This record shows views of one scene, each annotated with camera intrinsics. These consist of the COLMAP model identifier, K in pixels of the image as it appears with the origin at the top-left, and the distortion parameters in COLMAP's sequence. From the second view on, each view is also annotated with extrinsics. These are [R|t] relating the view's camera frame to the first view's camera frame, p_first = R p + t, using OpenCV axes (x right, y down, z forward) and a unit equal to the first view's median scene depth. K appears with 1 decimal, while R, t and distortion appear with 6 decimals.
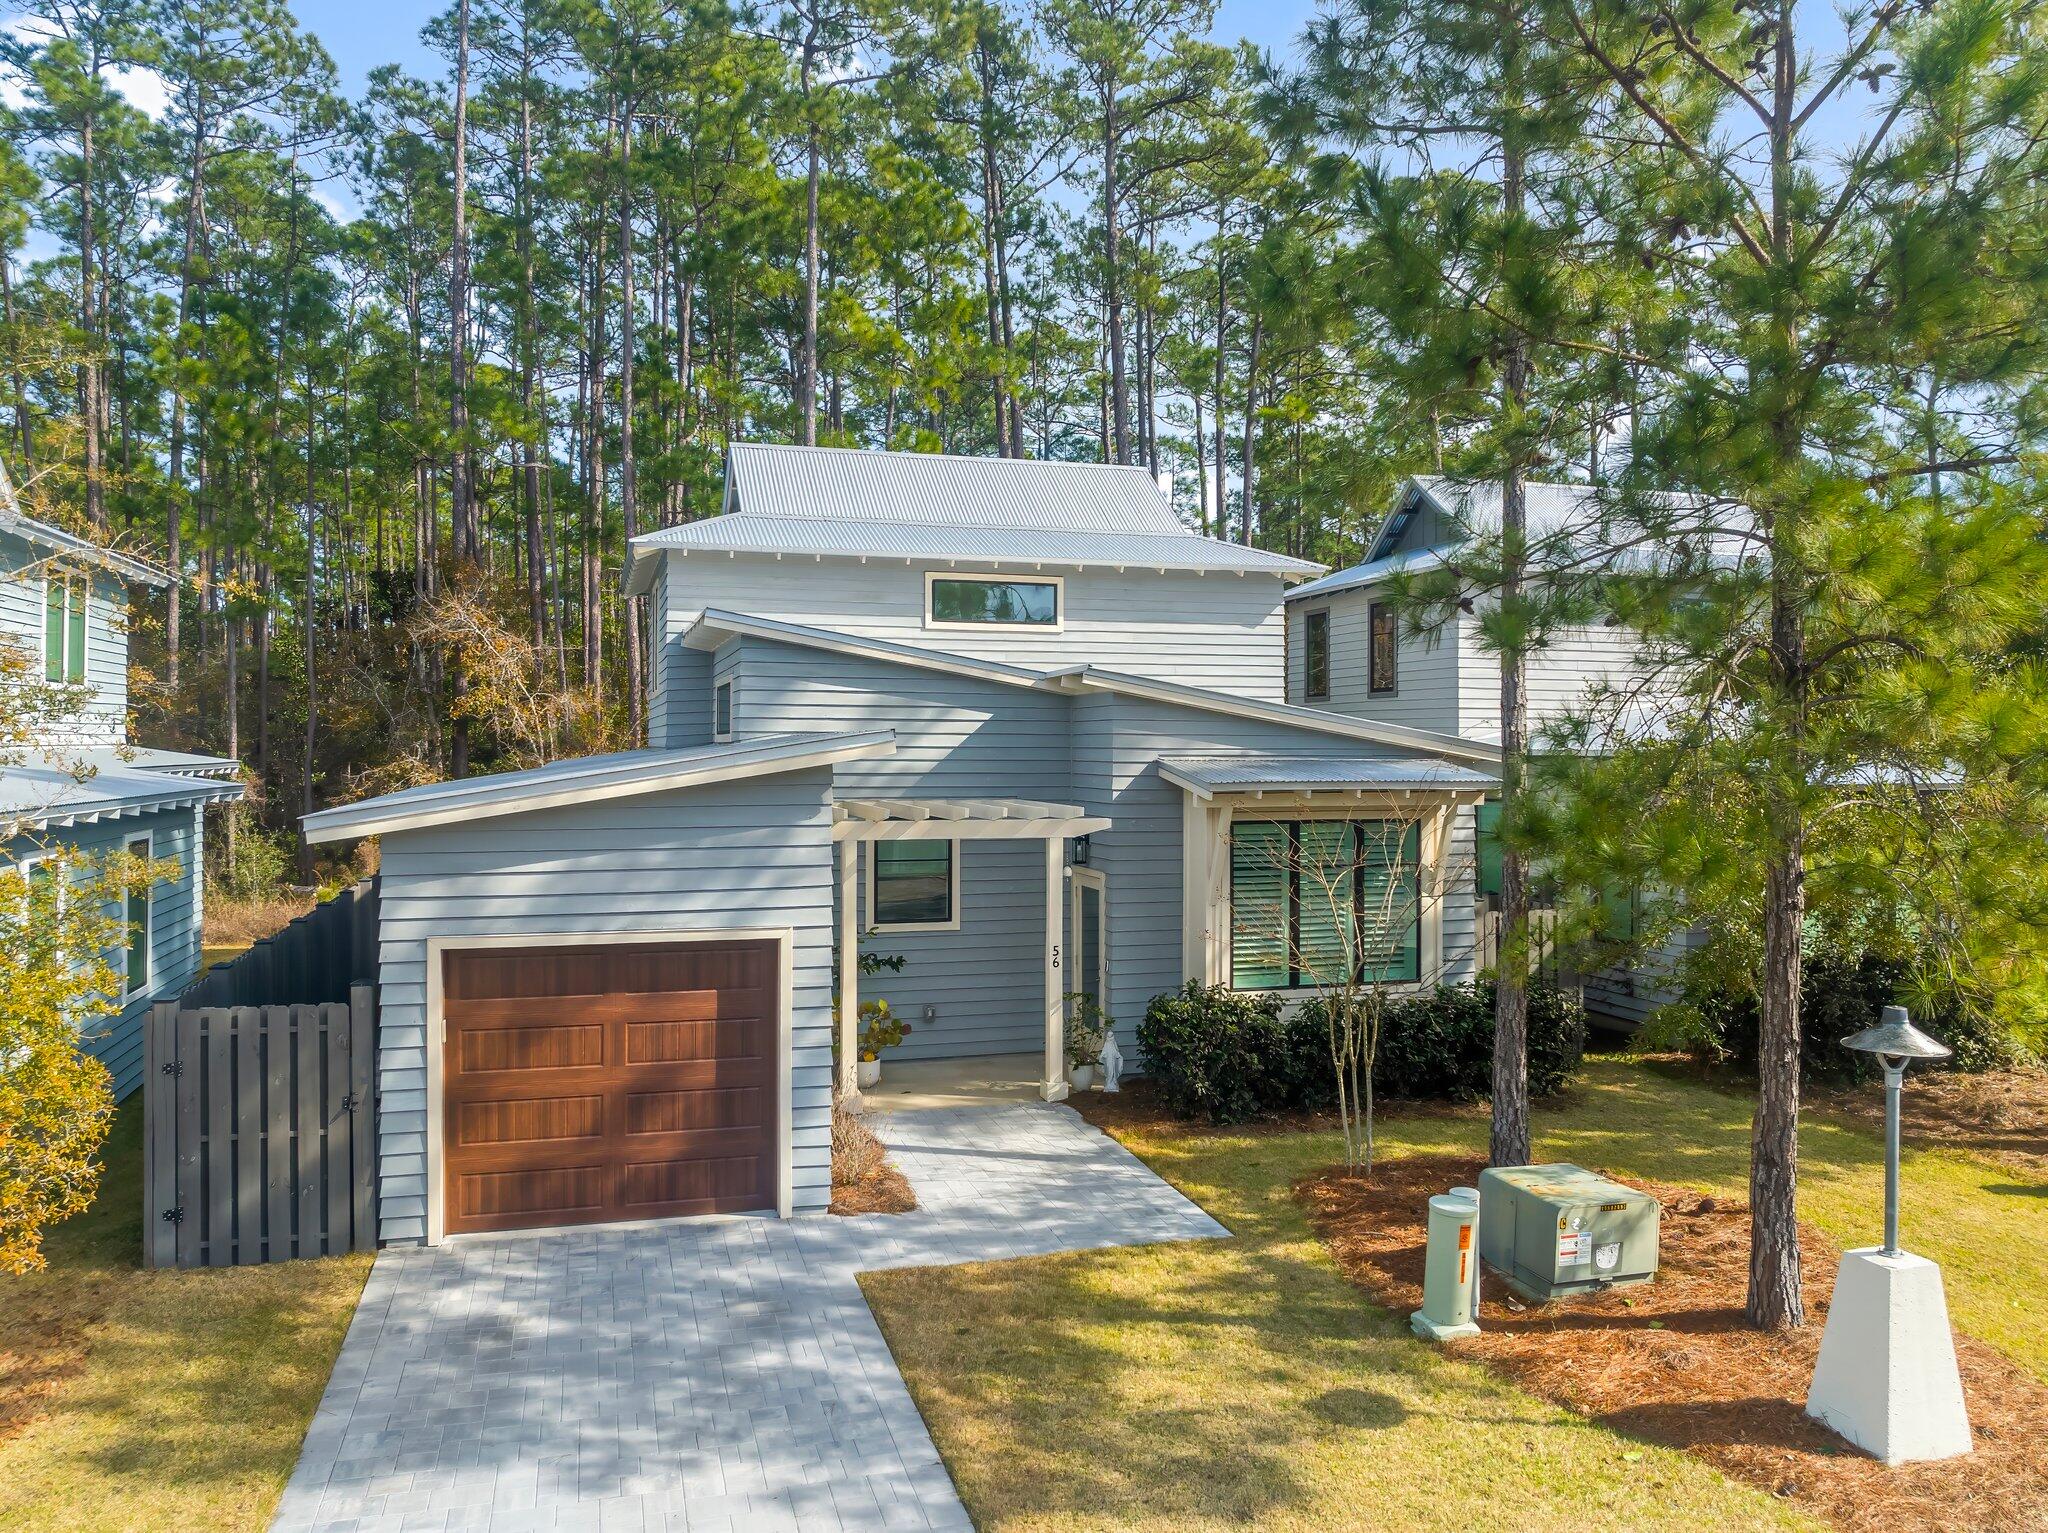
lens RADIAL K [[1348.0, 0, 1024.0], [0, 1348.0, 766.5], [0, 0, 1]] dist [-0.027214, 0.006460]
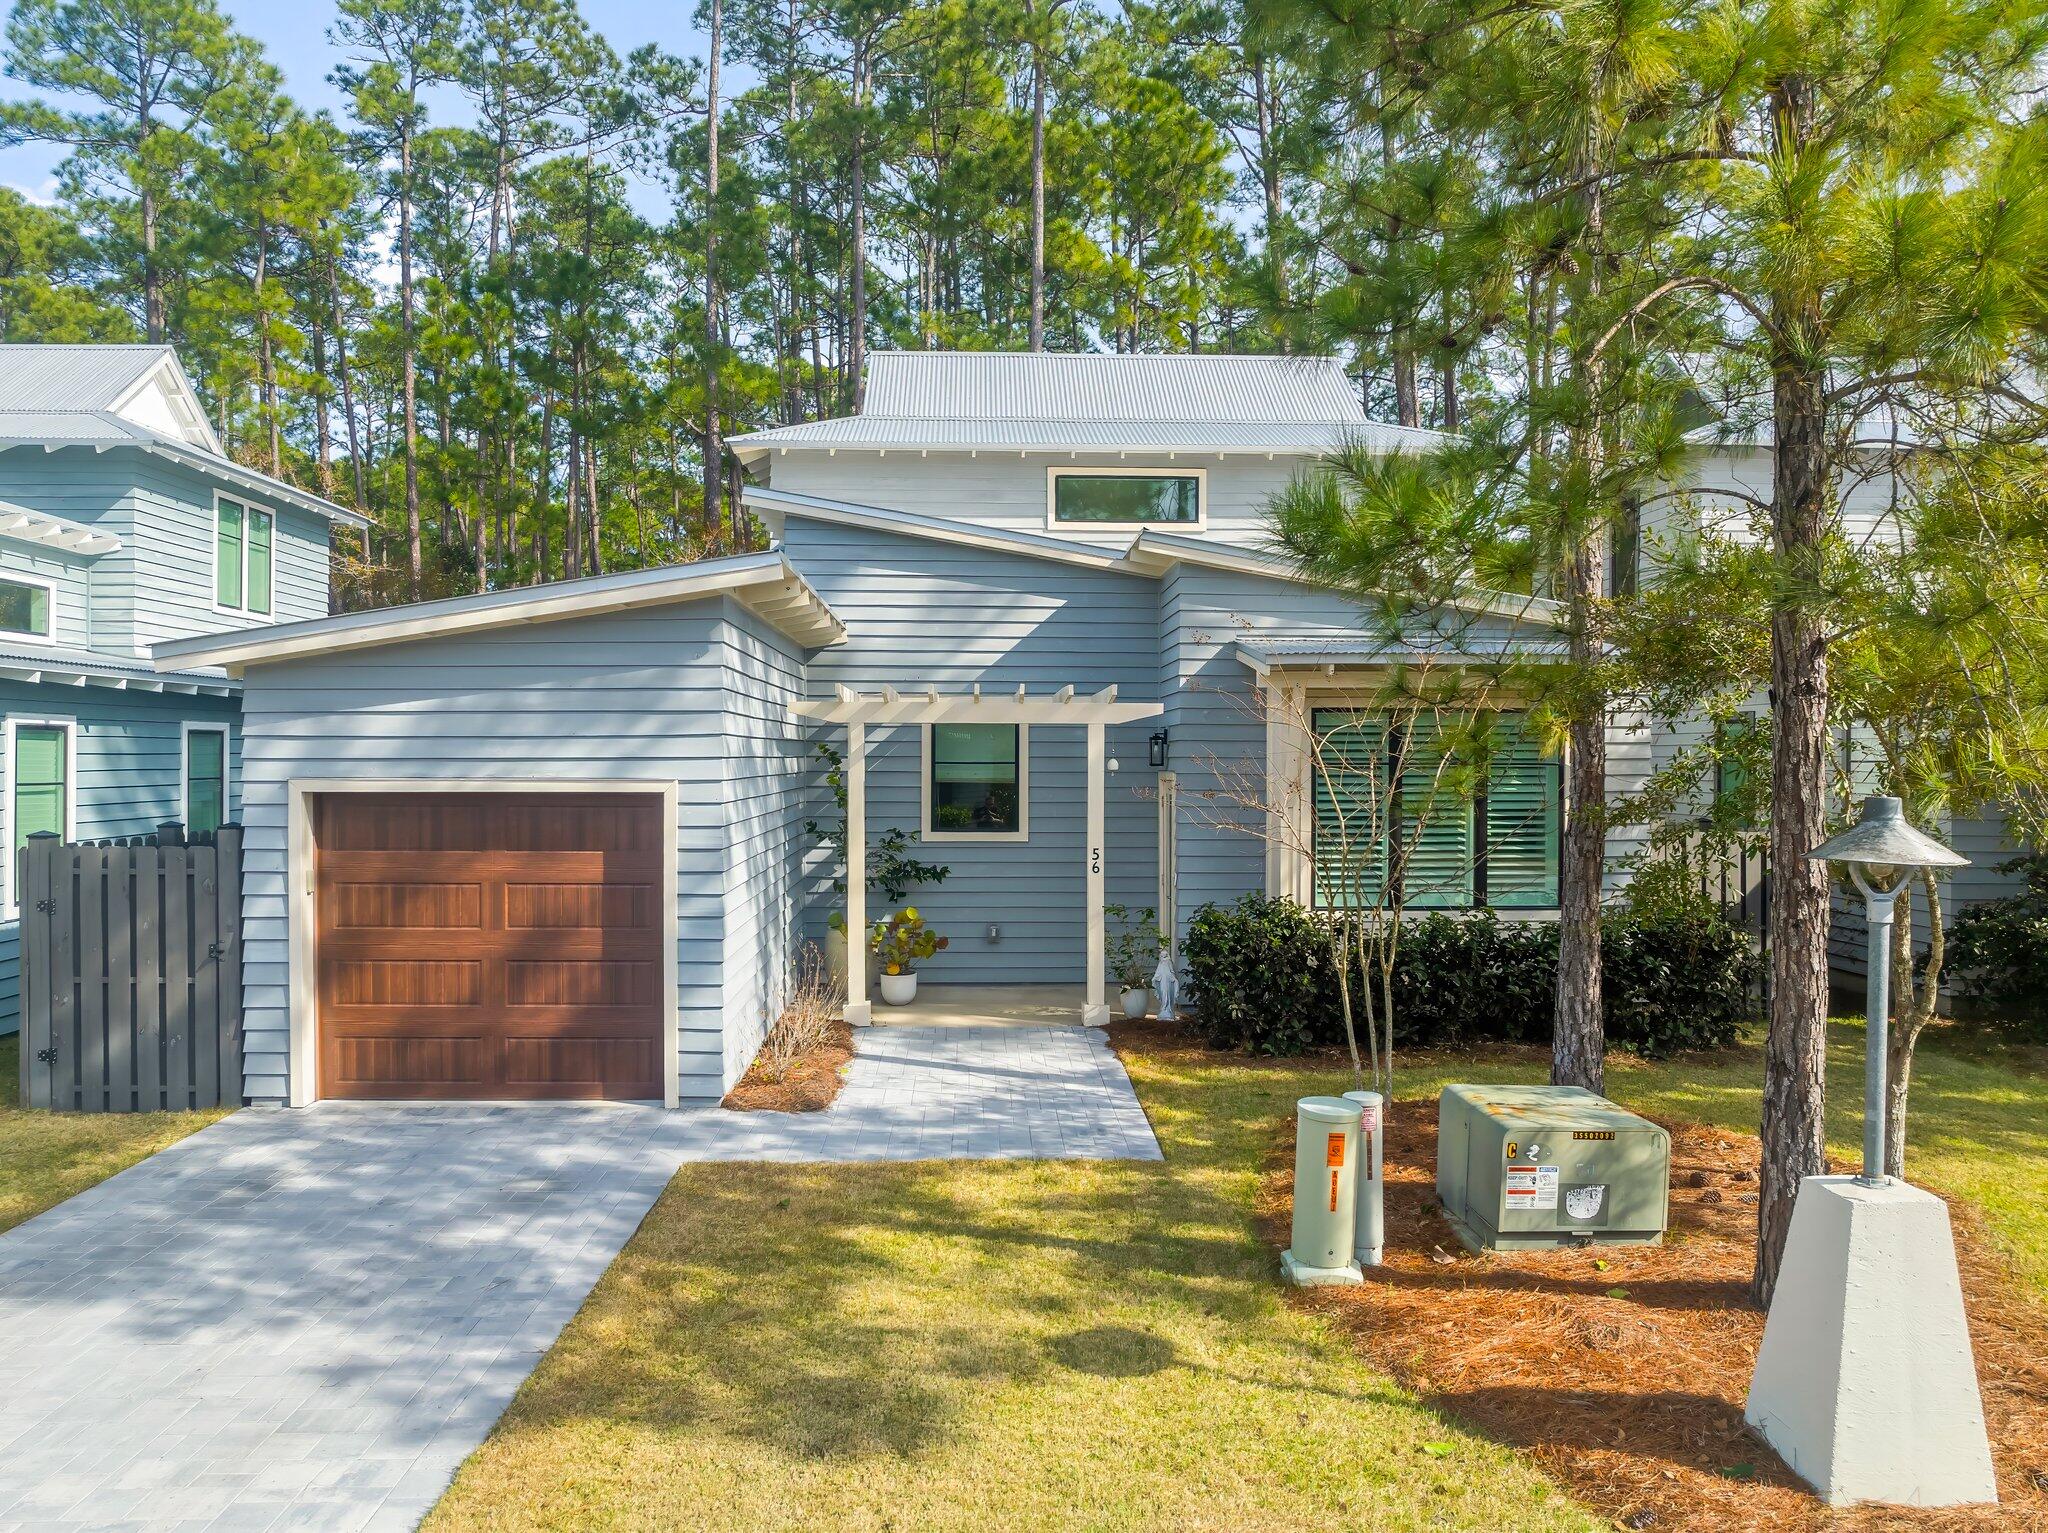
lens RADIAL K [[1380.8, 0, 1024.0], [0, 1380.8, 766.5], [0, 0, 1]] dist [-0.022959, 0.000213]
pose [[0.972919, 0.002847, -0.231128, 0.283536], [-0.000967, 0.999966, 0.008249, 0.112507], [0.231144, -0.007802, 0.972888, 0.187341]]
